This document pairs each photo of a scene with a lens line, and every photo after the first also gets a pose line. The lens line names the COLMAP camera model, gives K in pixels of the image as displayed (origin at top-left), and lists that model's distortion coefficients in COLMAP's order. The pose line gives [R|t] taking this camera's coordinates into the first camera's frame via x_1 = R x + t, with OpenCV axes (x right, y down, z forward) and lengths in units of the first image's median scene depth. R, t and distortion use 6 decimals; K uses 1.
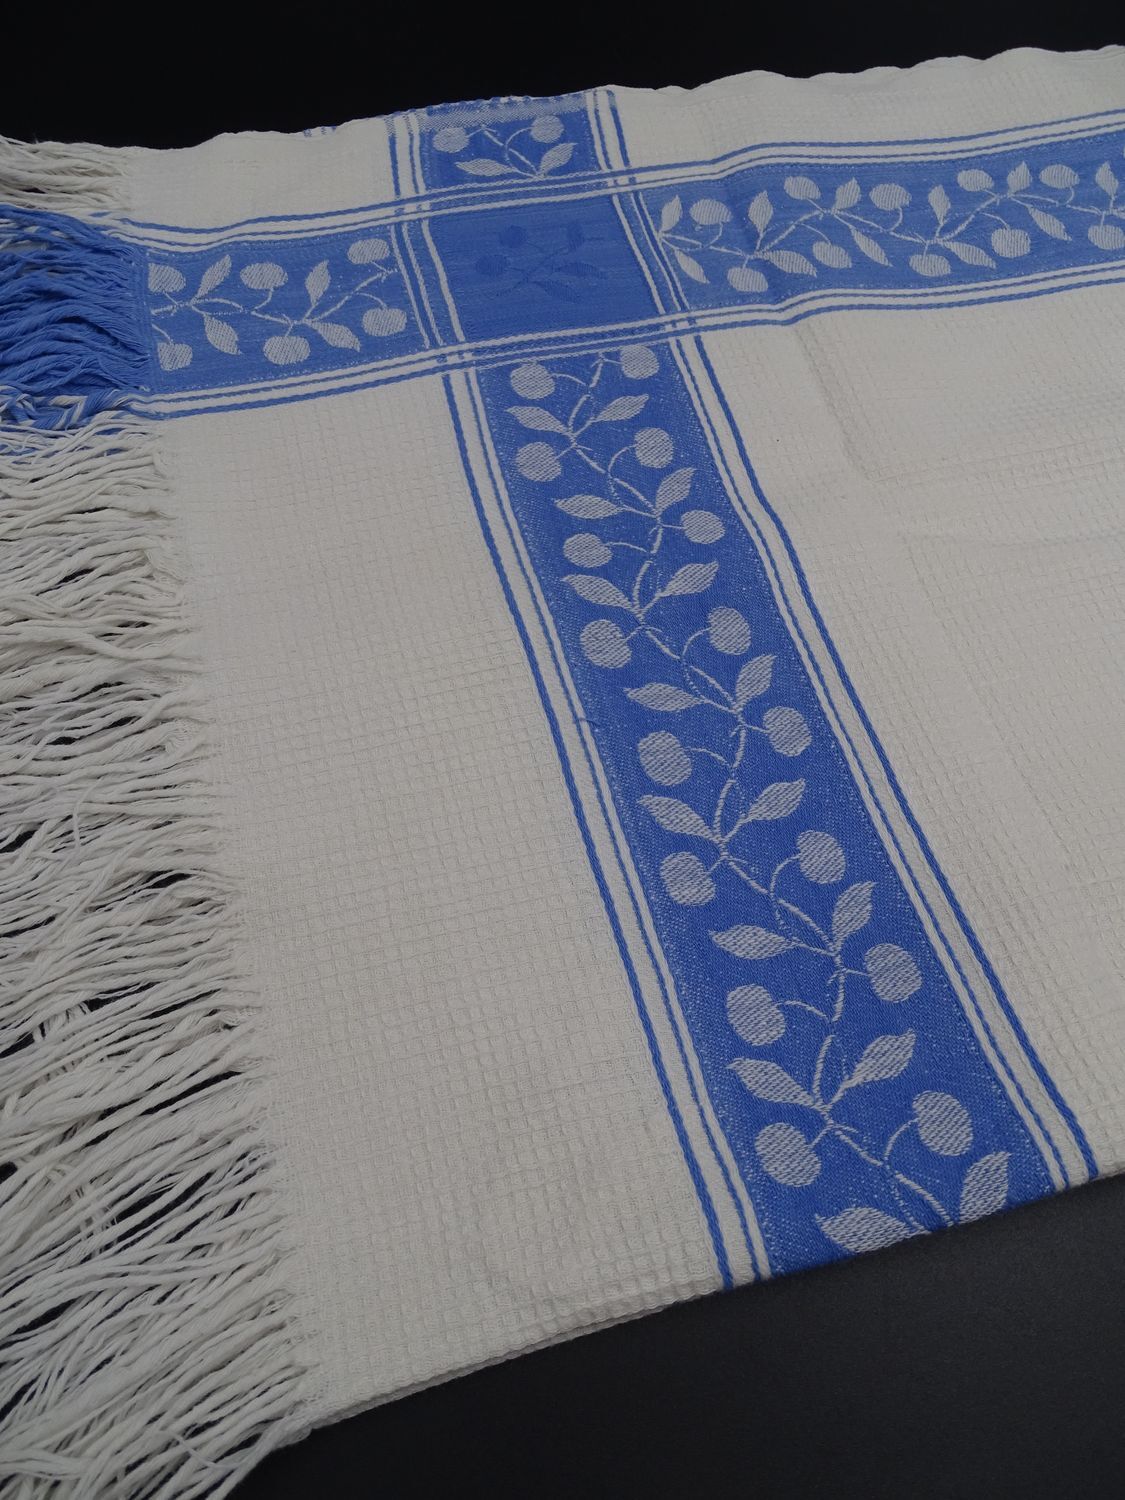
lens RADIAL K [[1067.7, 0, 562.5], [0, 1067.7, 750.0], [0, 0, 1]] dist [0.004083, -0.003921]
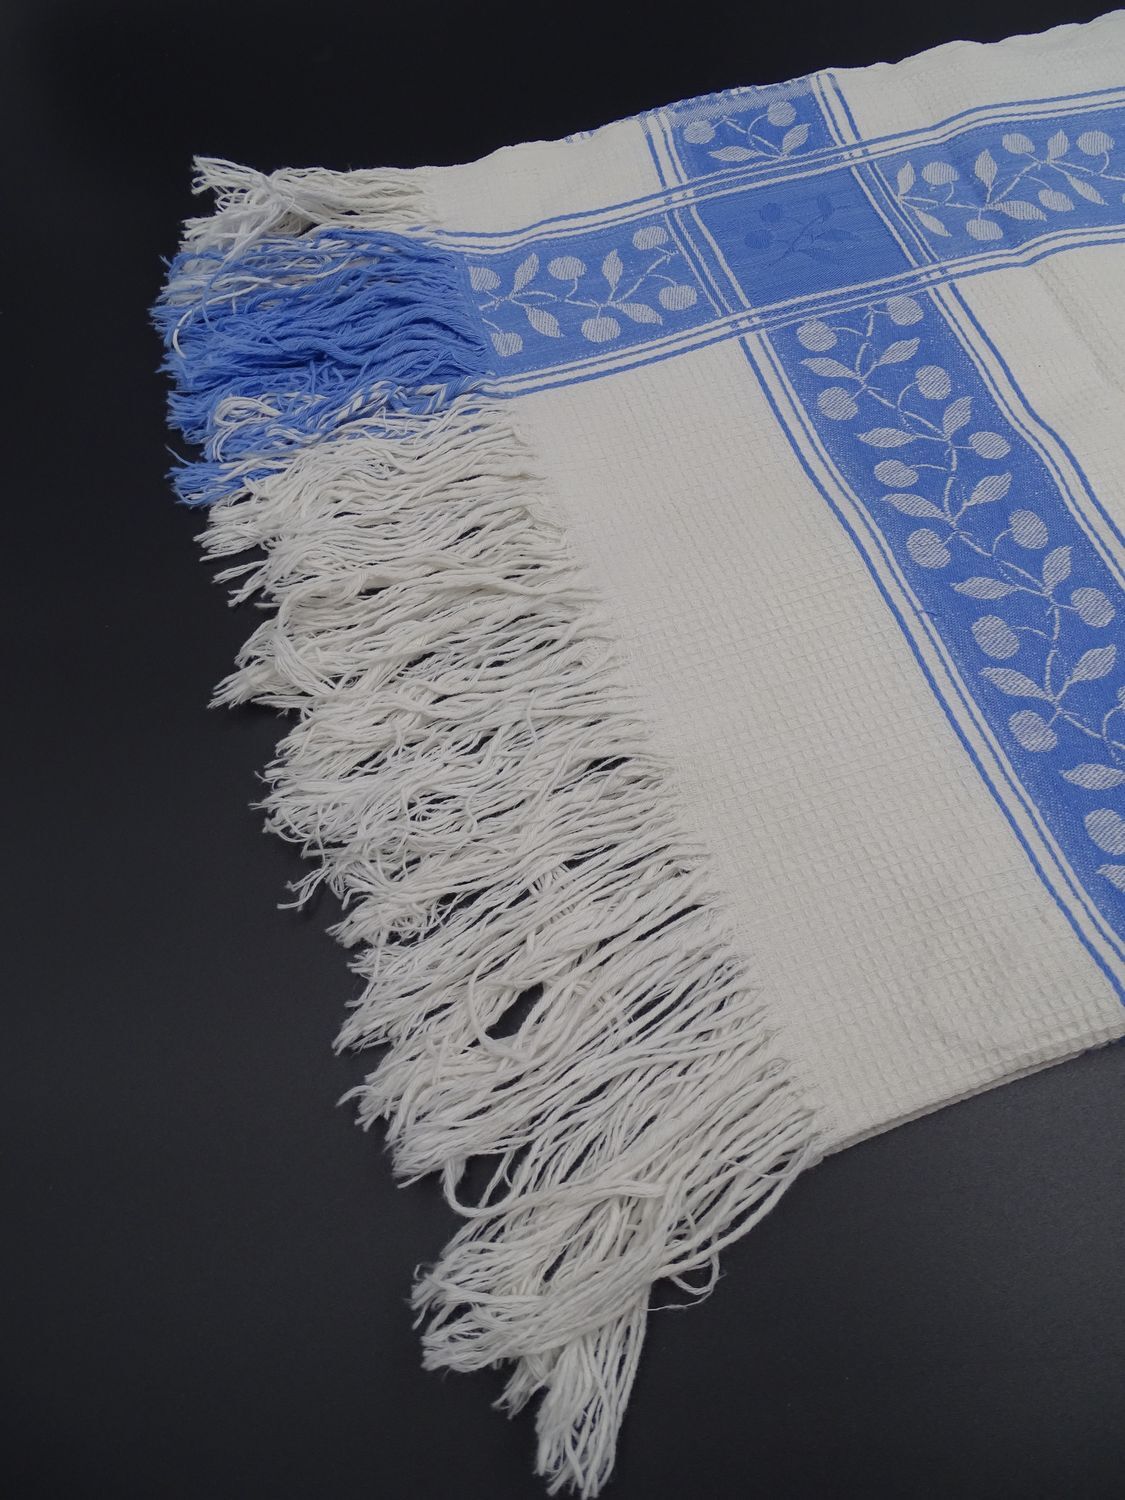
lens RADIAL K [[1067.7, 0, 562.5], [0, 1067.7, 750.0], [0, 0, 1]] dist [0.004083, -0.003921]
pose [[0.995986, -0.078702, -0.042641, -0.319471], [0.079730, 0.996552, 0.022968, 0.062222], [0.040687, -0.026276, 0.998826, -0.207666]]
